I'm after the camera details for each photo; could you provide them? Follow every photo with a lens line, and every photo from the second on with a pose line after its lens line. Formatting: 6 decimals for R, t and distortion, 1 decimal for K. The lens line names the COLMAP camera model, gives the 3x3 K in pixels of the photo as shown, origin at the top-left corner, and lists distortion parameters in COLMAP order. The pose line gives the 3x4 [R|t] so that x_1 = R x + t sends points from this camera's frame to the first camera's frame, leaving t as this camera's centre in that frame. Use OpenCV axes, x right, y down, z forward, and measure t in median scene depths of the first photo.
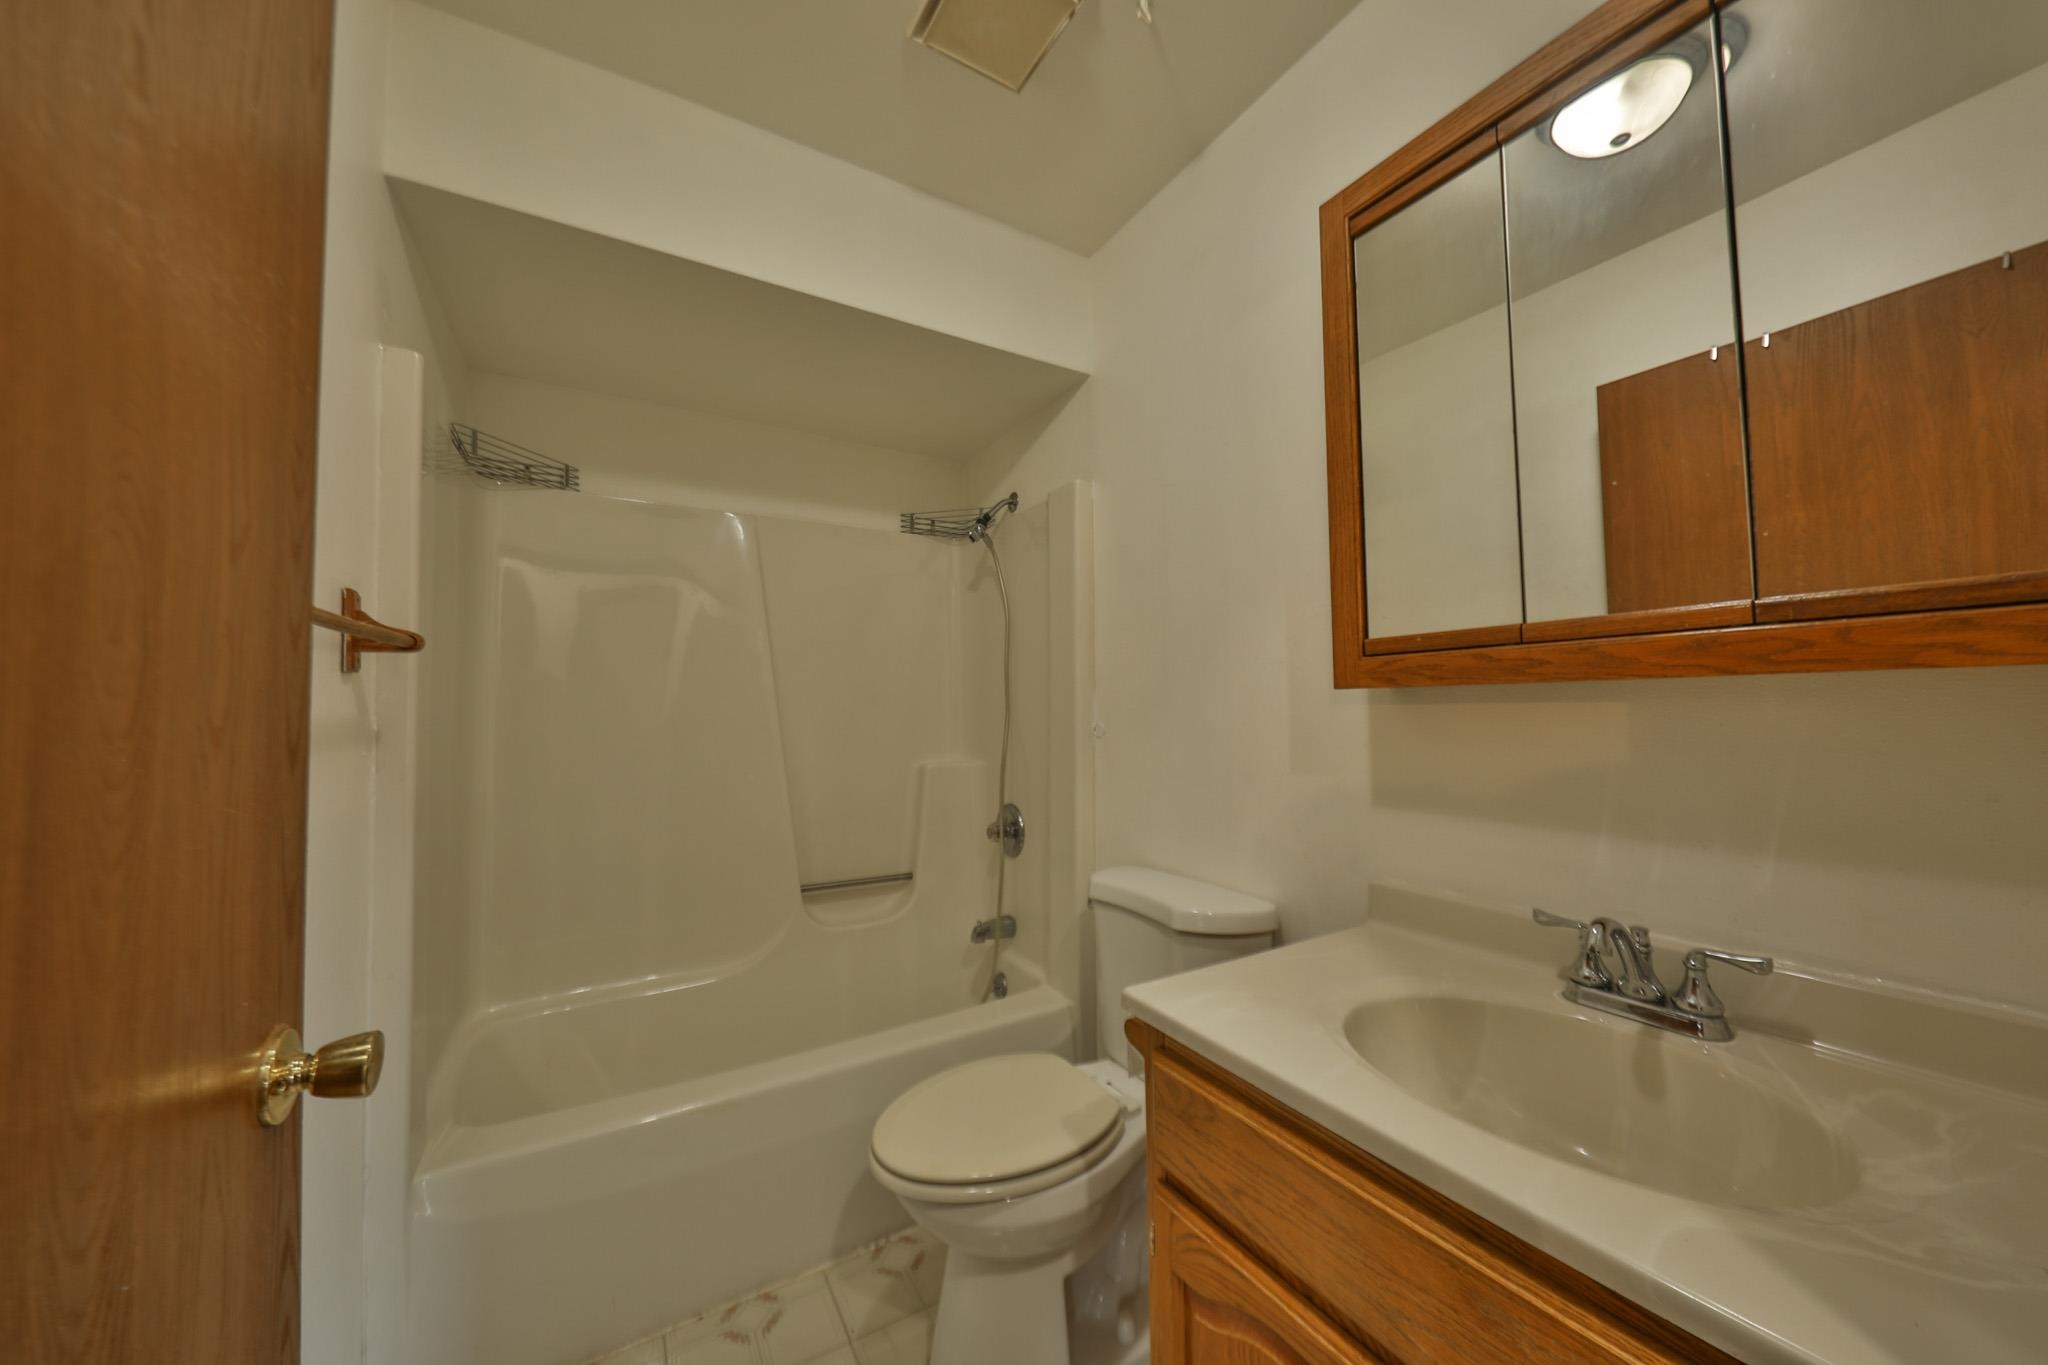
lens RADIAL K [[691.2, 0, 1024.0], [0, 691.2, 682.5], [0, 0, 1]] dist [0.001455, -0.003952]
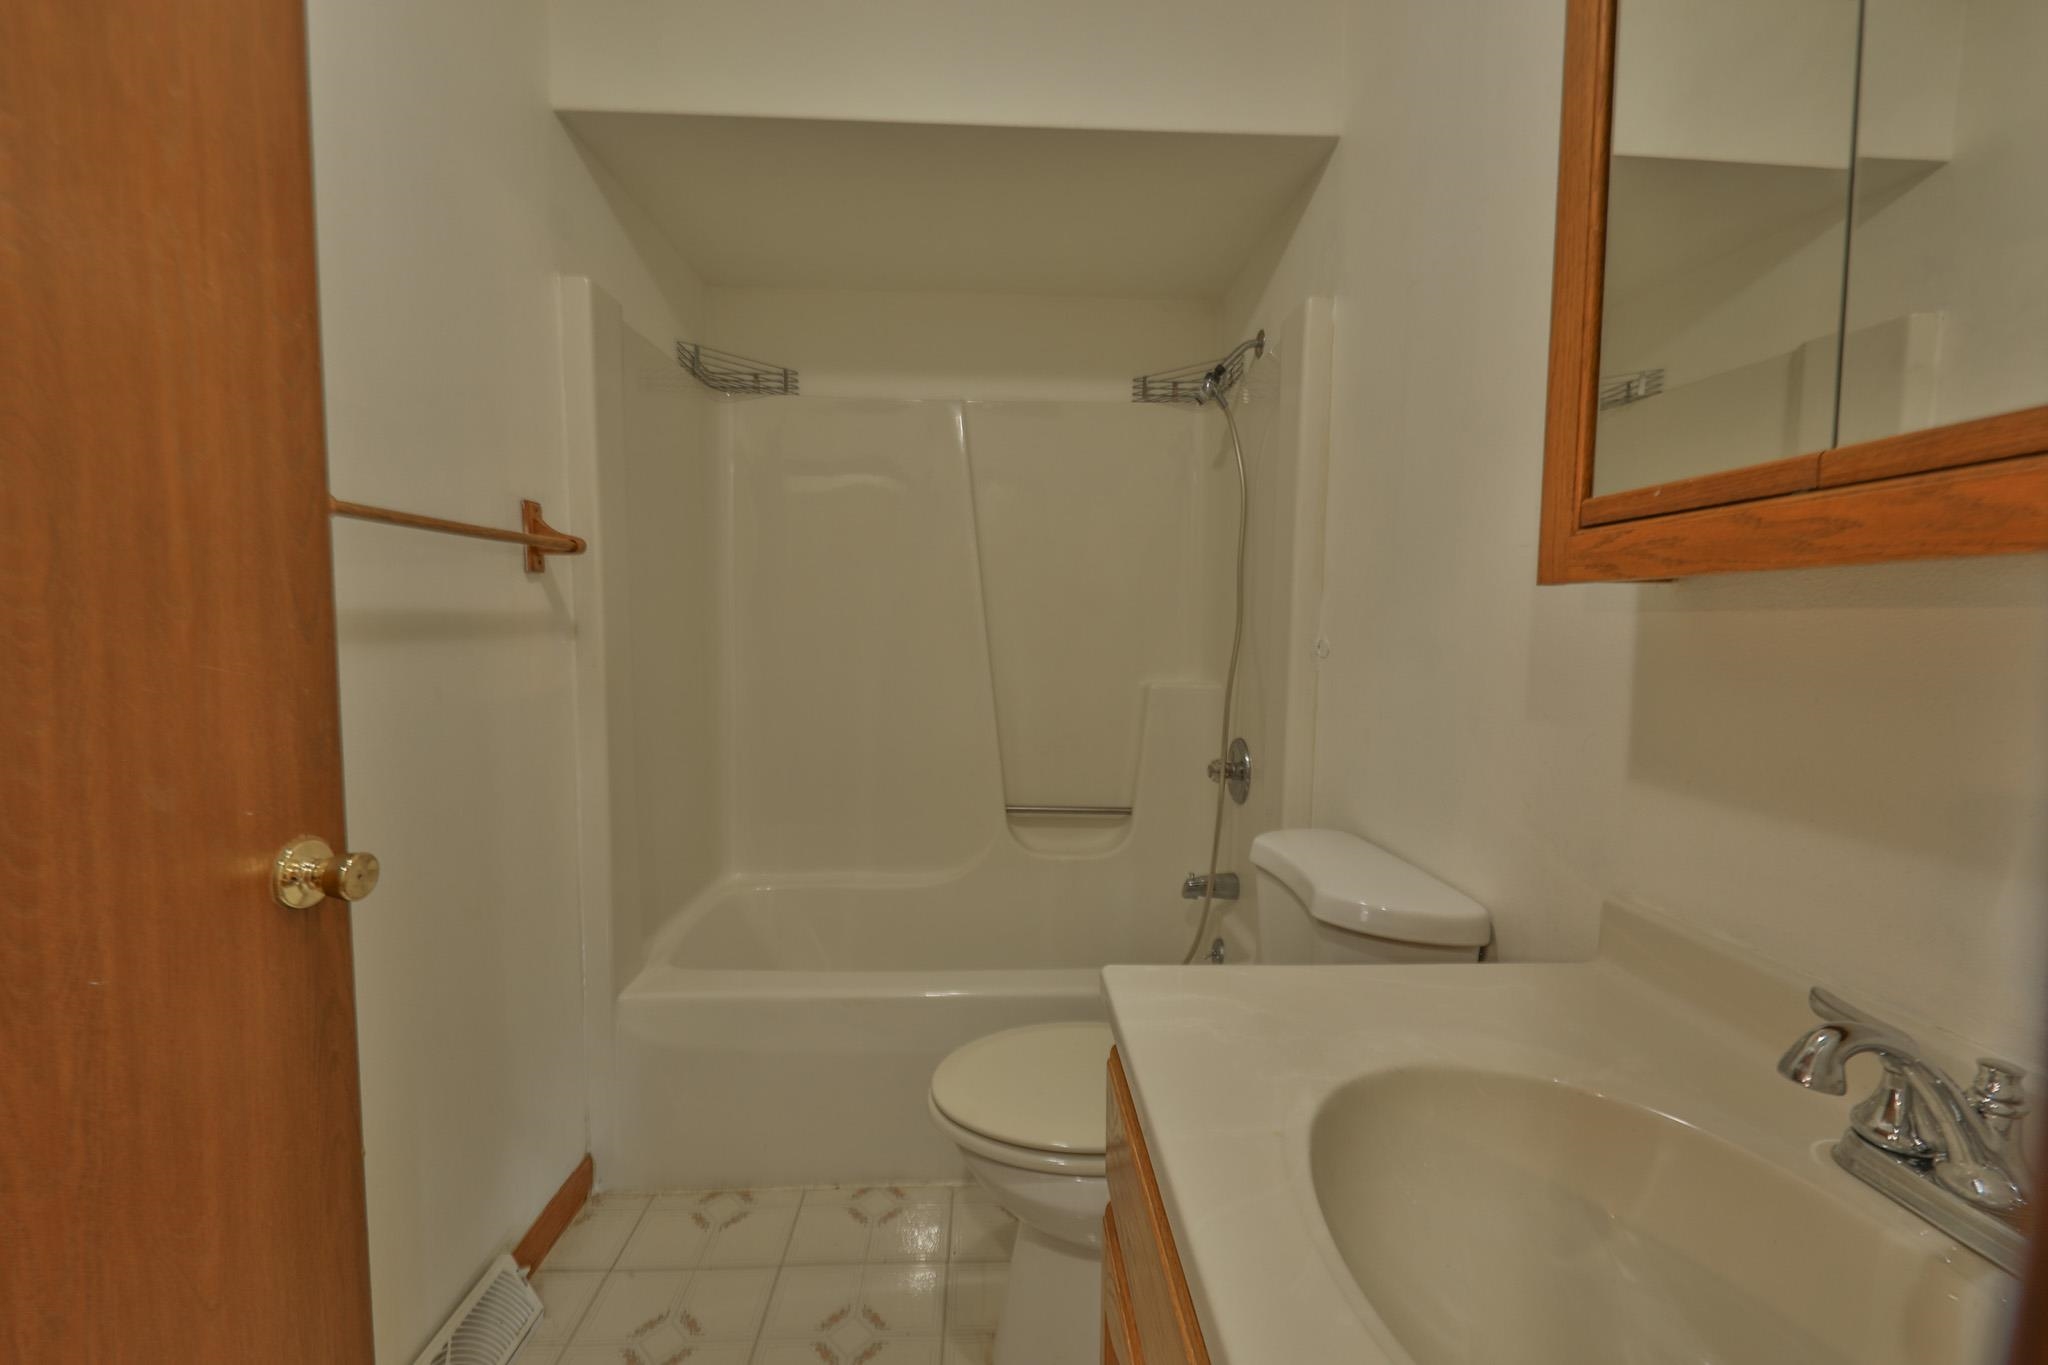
lens RADIAL K [[809.0, 0, 1024.0], [0, 809.0, 682.5], [0, 0, 1]] dist [0.008931, -0.000092]
pose [[0.882445, 0.051896, -0.467544, 0.231283], [0.000805, 0.993728, 0.111821, 0.008402], [0.470415, -0.099052, 0.876869, 0.083234]]
